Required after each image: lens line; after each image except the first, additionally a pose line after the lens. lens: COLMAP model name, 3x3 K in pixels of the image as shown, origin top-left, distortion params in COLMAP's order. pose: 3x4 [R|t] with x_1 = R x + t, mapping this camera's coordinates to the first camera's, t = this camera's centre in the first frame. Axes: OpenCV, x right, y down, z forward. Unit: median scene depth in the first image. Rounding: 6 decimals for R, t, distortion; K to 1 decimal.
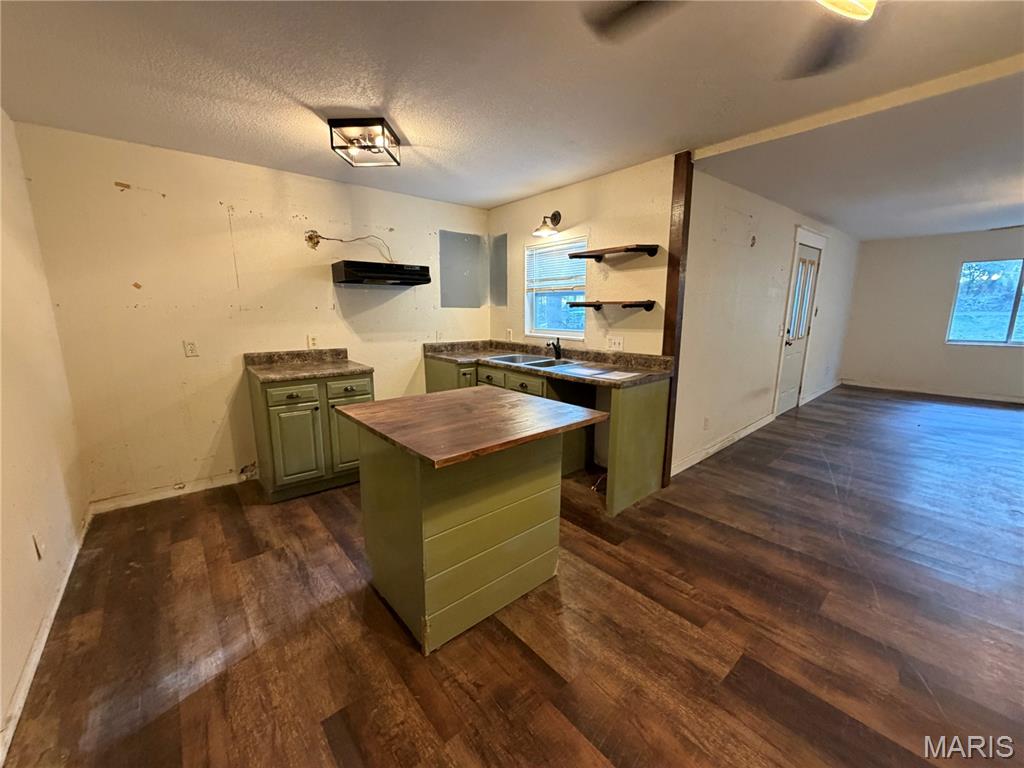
lens RADIAL K [[407.0, 0, 509.2], [0, 407.0, 386.4], [0, 0, 1]] dist [-0.000543, 0.000274]
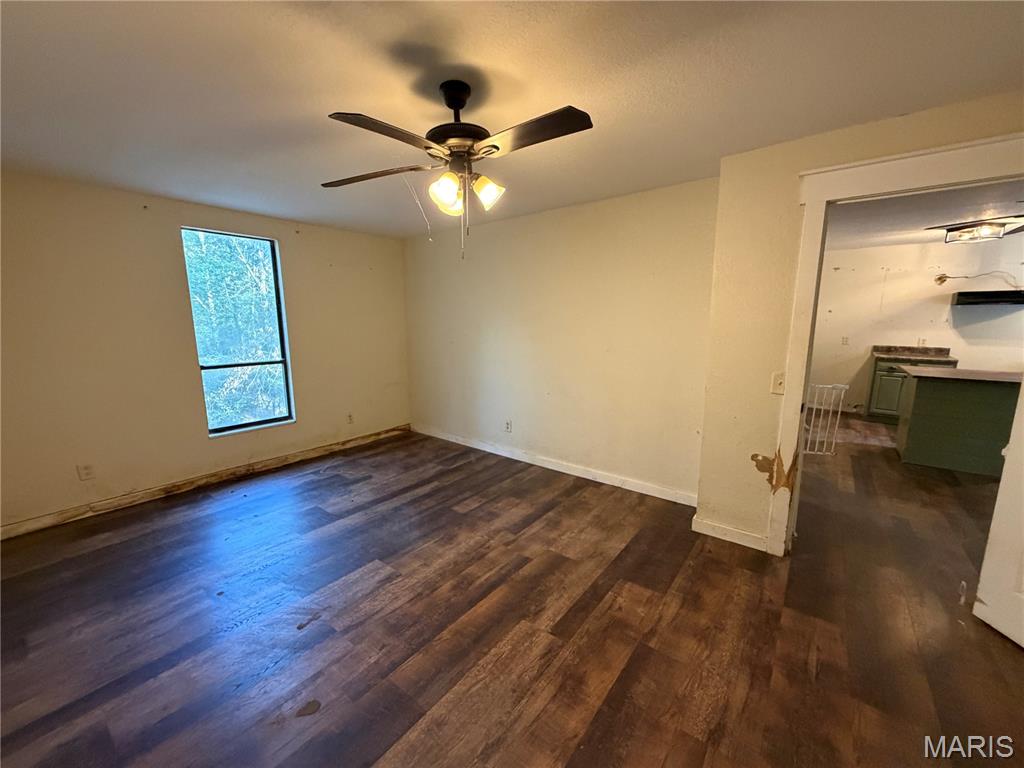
lens RADIAL K [[407.0, 0, 509.2], [0, 407.0, 386.4], [0, 0, 1]] dist [-0.000543, 0.000274]
pose [[0.200526, 0.164957, -0.965701, 0.903177], [-0.183565, 0.974591, 0.128359, 0.181884], [0.962337, 0.151530, 0.225712, -1.070752]]
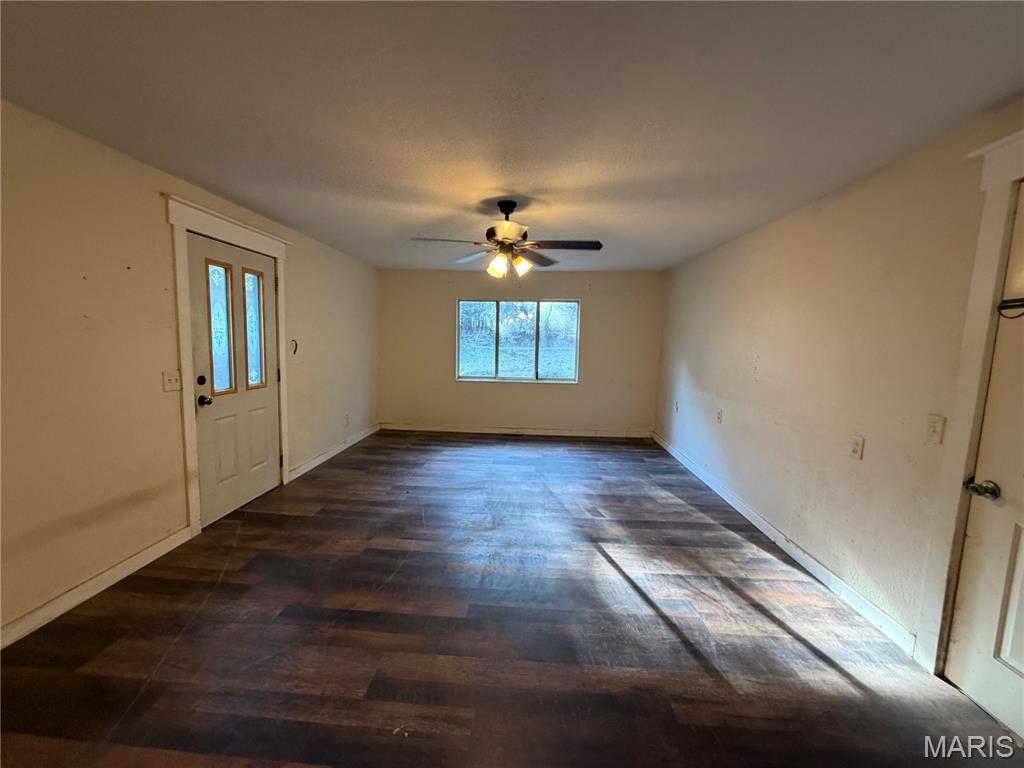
lens RADIAL K [[407.0, 0, 509.2], [0, 407.0, 386.4], [0, 0, 1]] dist [-0.000543, 0.000274]
pose [[0.693503, -0.055213, 0.718335, 0.912678], [0.106812, 0.993920, -0.026725, -0.102062], [-0.712492, 0.095260, 0.695184, 0.448216]]
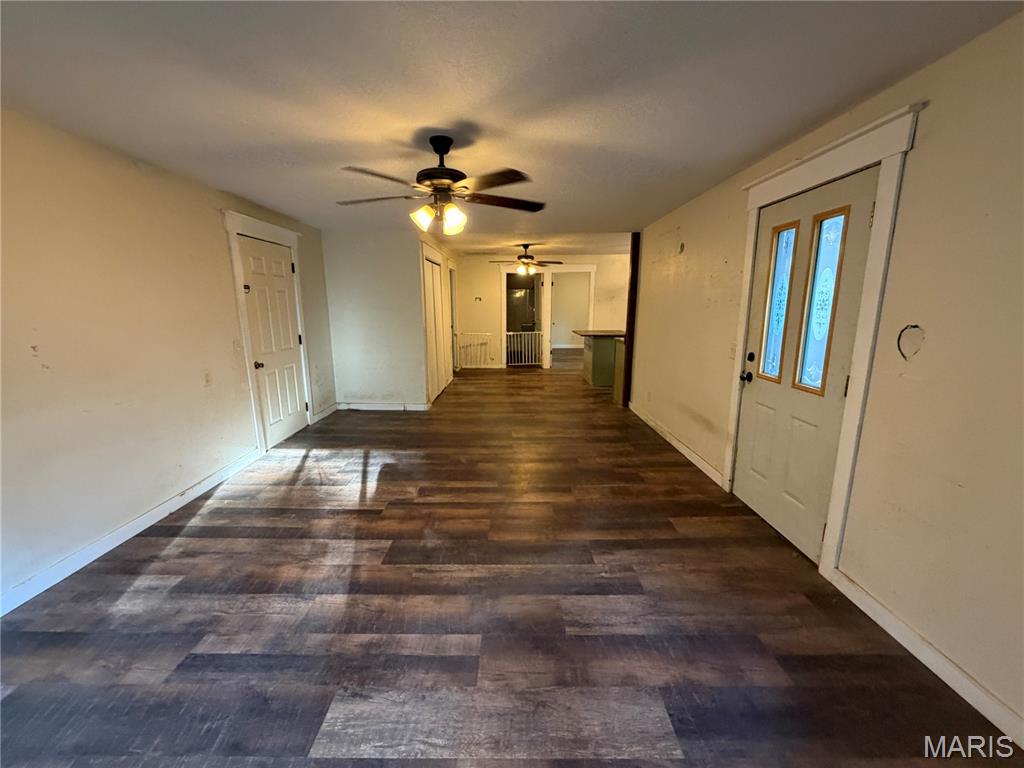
lens RADIAL K [[407.0, 0, 509.2], [0, 407.0, 386.4], [0, 0, 1]] dist [-0.000543, 0.000274]
pose [[-0.649639, 0.164595, -0.742212, 2.161669], [-0.137292, 0.934830, 0.327479, -0.382301], [0.747744, 0.314643, -0.584704, 1.745385]]
